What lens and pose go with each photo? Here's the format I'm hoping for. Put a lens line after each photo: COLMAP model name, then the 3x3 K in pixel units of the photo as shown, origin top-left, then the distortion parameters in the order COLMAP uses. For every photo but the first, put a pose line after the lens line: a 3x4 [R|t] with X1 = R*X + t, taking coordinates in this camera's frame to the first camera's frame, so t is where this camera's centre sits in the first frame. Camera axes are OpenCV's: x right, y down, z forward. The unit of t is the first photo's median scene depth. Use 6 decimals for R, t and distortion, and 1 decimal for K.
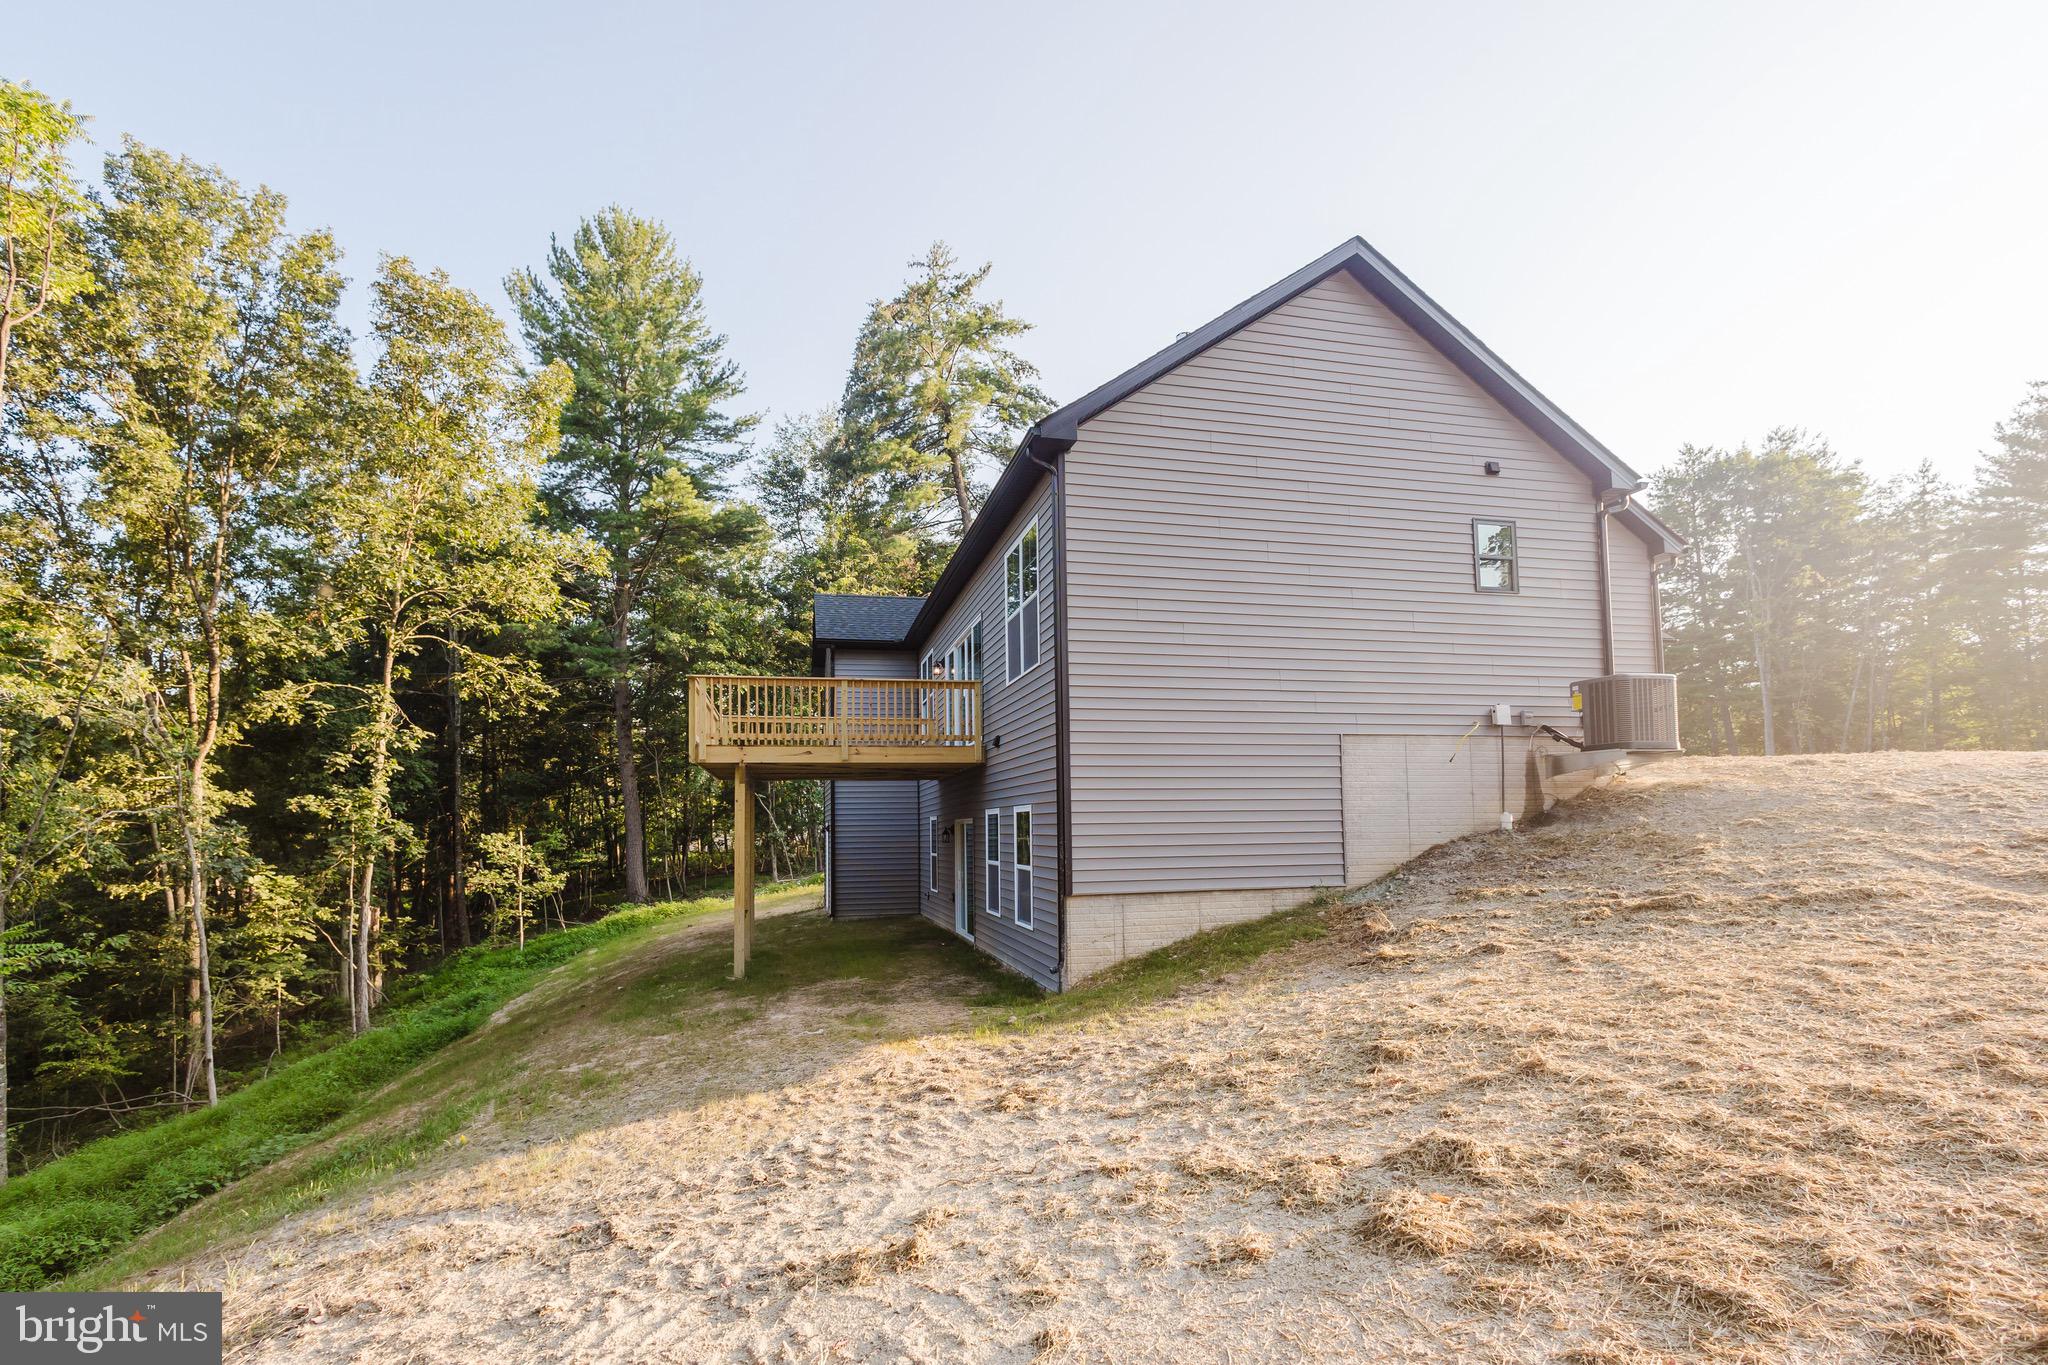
lens RADIAL K [[962.0, 0, 1024.0], [0, 962.0, 682.5], [0, 0, 1]] dist [0.000743, -0.000084]
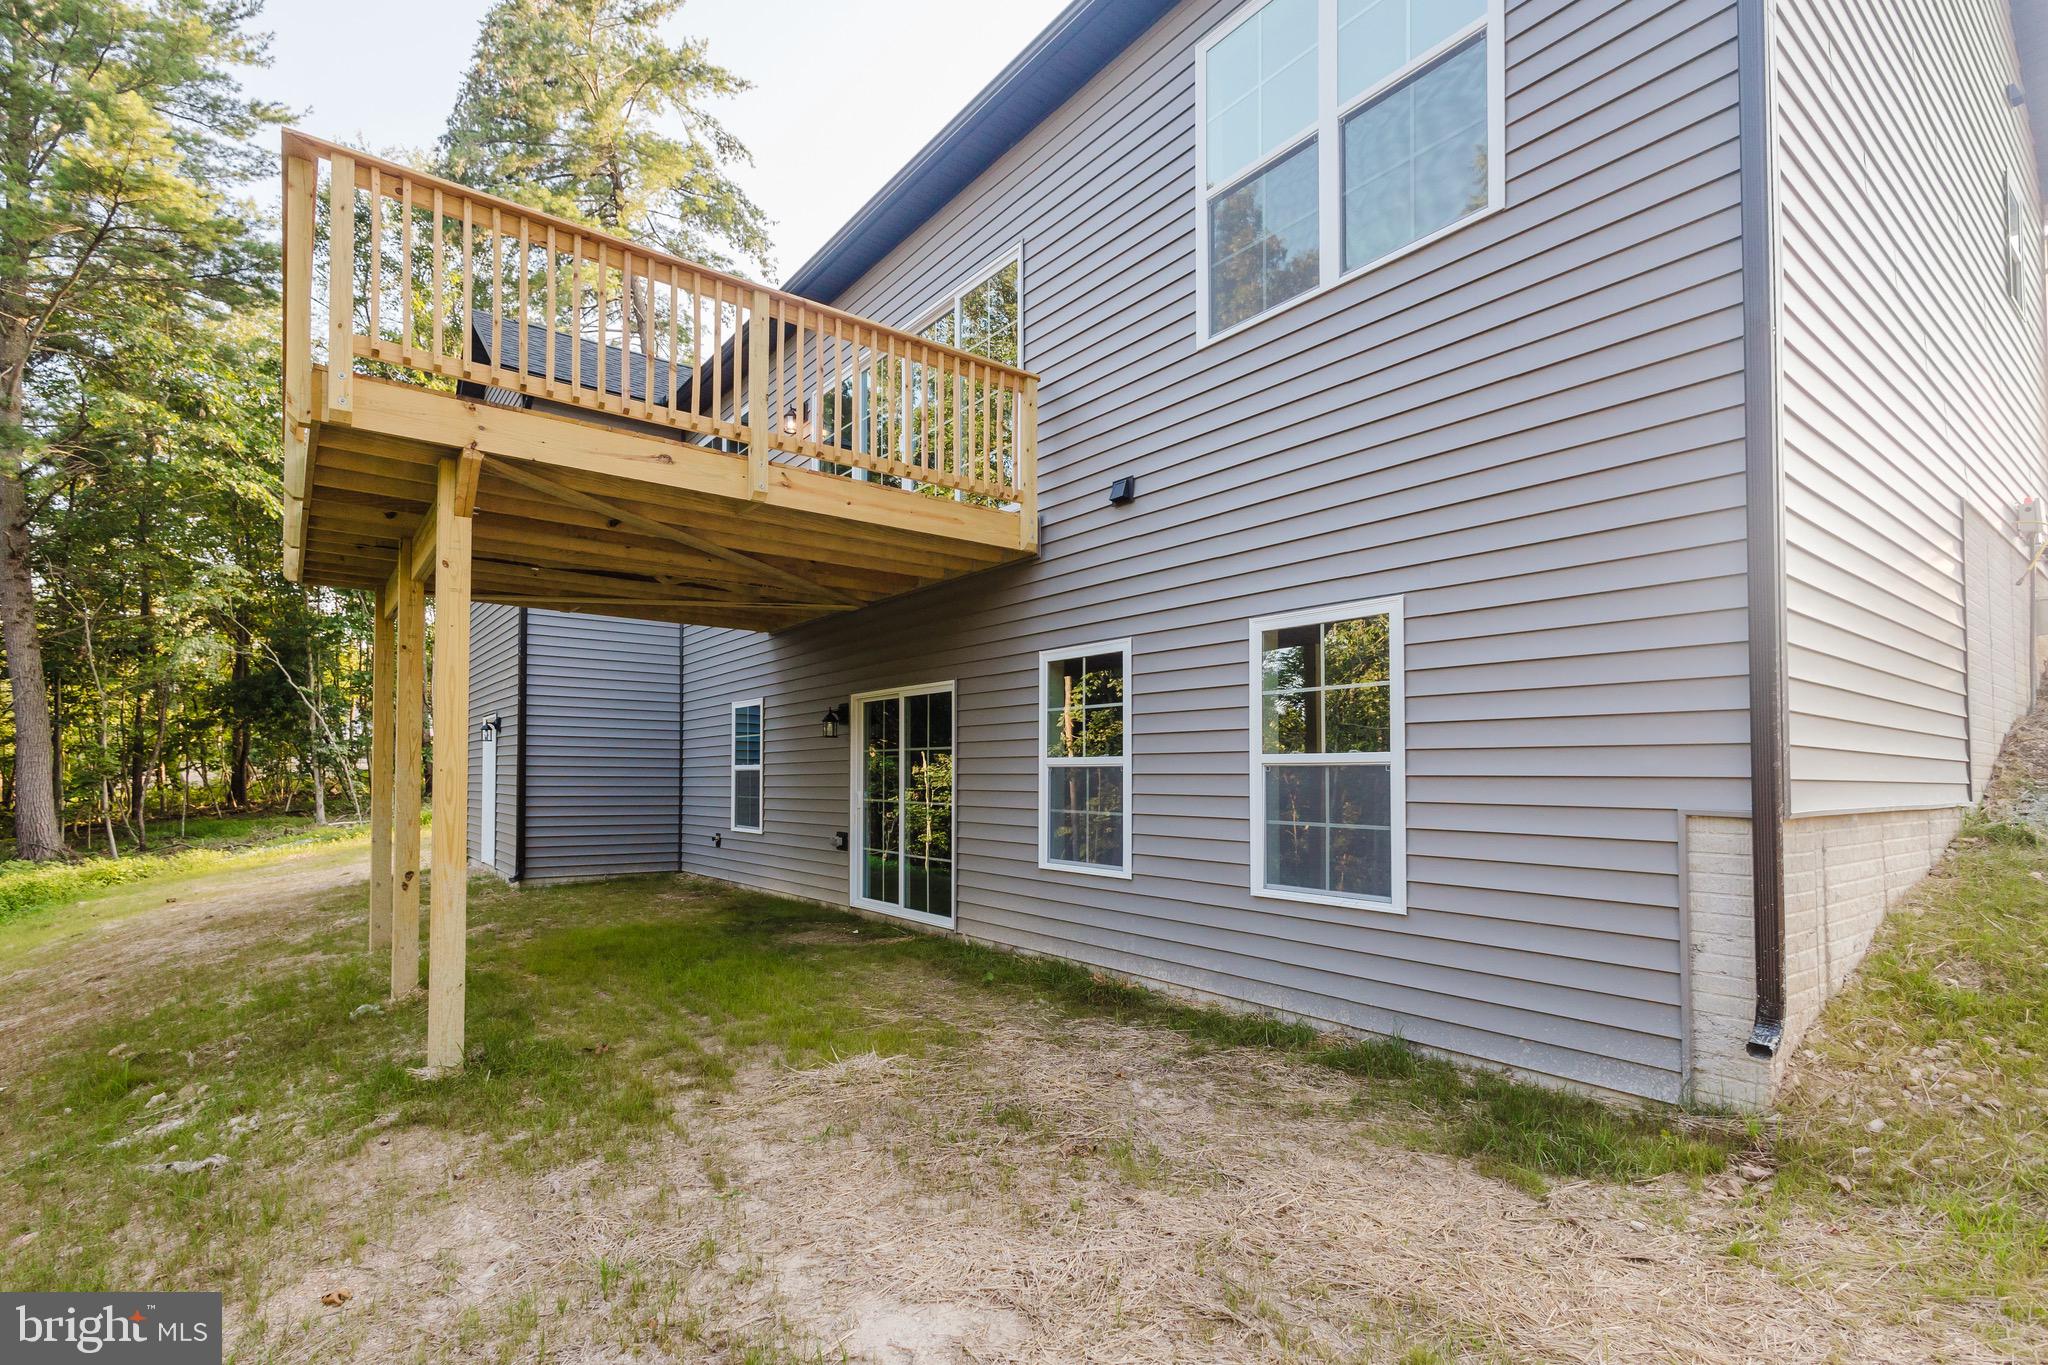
lens RADIAL K [[966.2, 0, 1020.2], [0, 966.2, 715.9], [0, 0, 1]] dist [0.000097, -0.000112]
pose [[0.914988, 0.043587, 0.401120, -0.099786], [-0.077831, 0.994543, 0.069468, 0.055715], [-0.395904, -0.094782, 0.913387, 0.242631]]
